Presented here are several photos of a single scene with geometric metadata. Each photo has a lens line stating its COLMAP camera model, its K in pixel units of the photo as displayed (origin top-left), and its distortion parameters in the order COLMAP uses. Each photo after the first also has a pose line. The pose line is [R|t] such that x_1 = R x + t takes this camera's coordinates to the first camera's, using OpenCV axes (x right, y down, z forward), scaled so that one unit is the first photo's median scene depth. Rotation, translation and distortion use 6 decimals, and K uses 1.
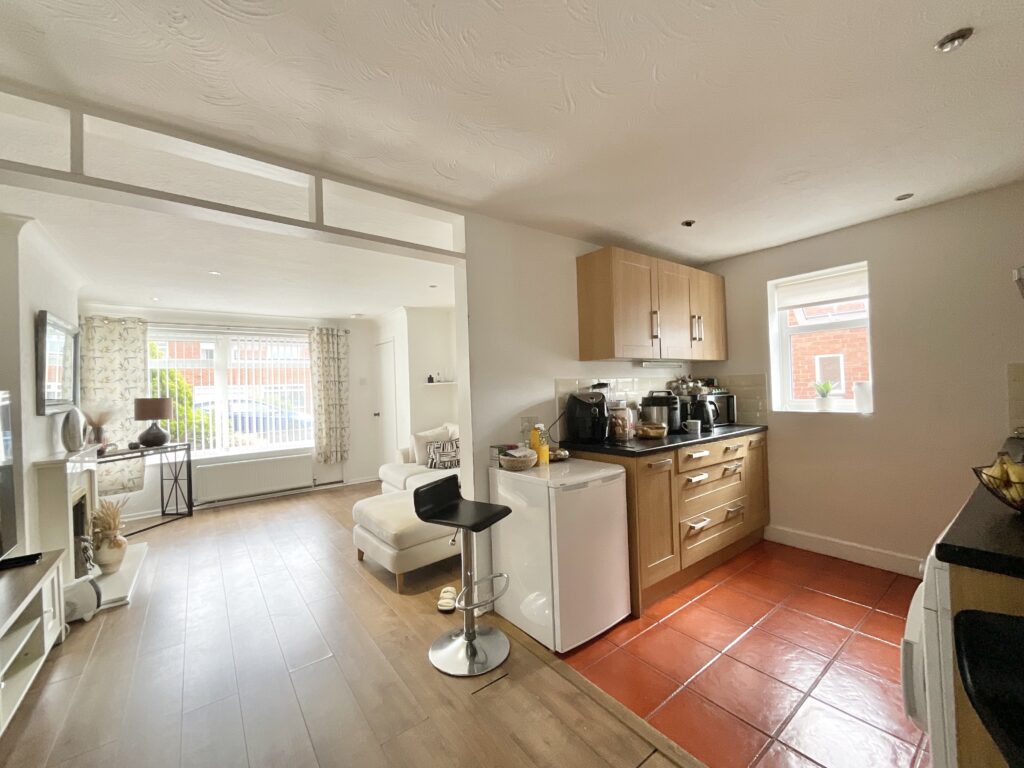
lens RADIAL K [[412.4, 0, 509.4], [0, 412.4, 385.9], [0, 0, 1]] dist [-0.008778, 0.000313]
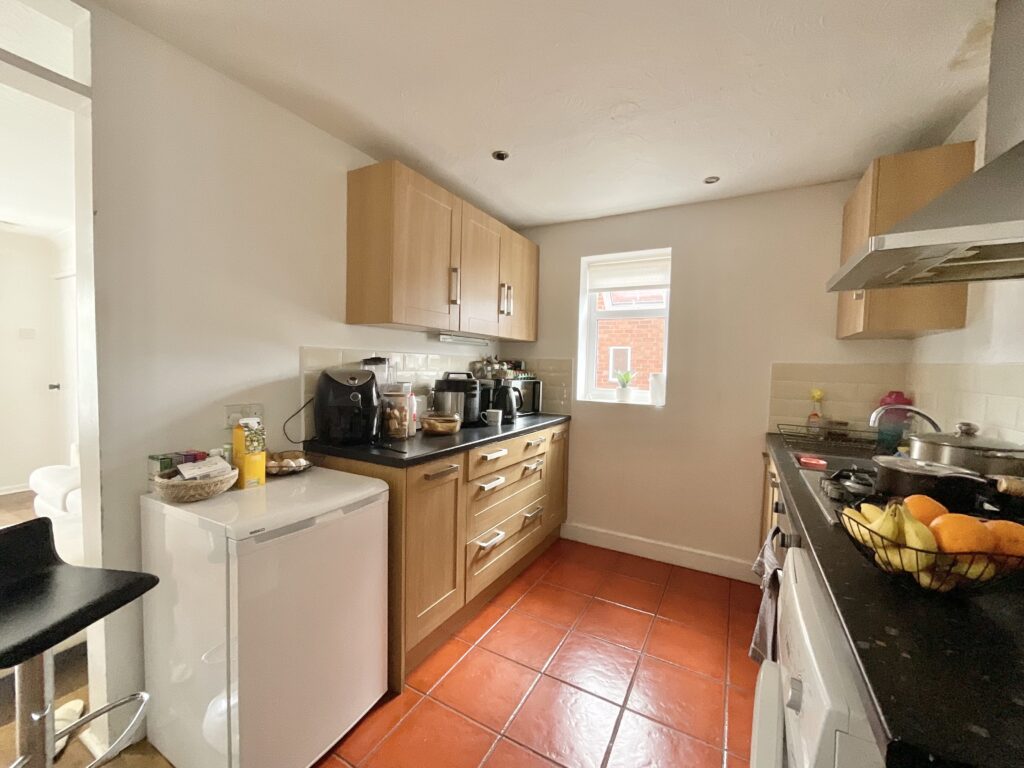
lens RADIAL K [[412.4, 0, 509.4], [0, 412.4, 385.9], [0, 0, 1]] dist [-0.008778, 0.000313]
pose [[0.913730, 0.035642, 0.404755, 0.143924], [-0.057814, 0.997415, 0.042683, -0.001751], [-0.402187, -0.062401, 0.913429, 0.245746]]
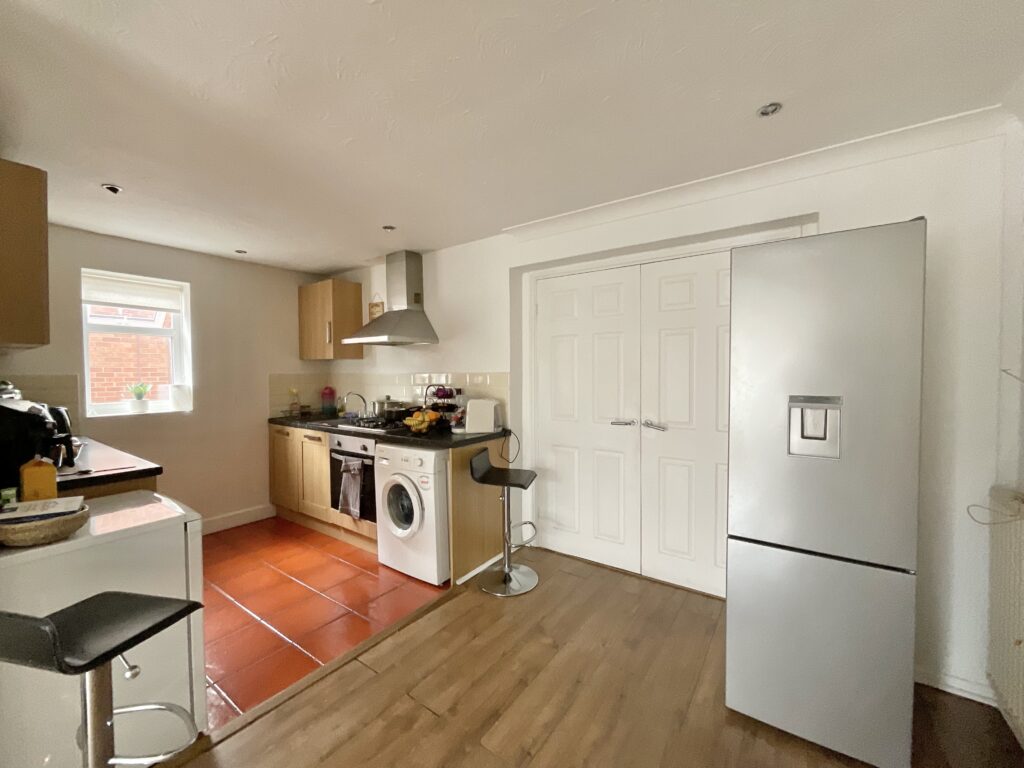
lens RADIAL K [[412.4, 0, 509.4], [0, 412.4, 385.9], [0, 0, 1]] dist [-0.008778, 0.000313]
pose [[-0.293987, 0.005553, 0.955793, -0.531215], [0.008034, 0.999962, -0.003339, 0.005845], [-0.955776, 0.006697, -0.294021, 0.452545]]
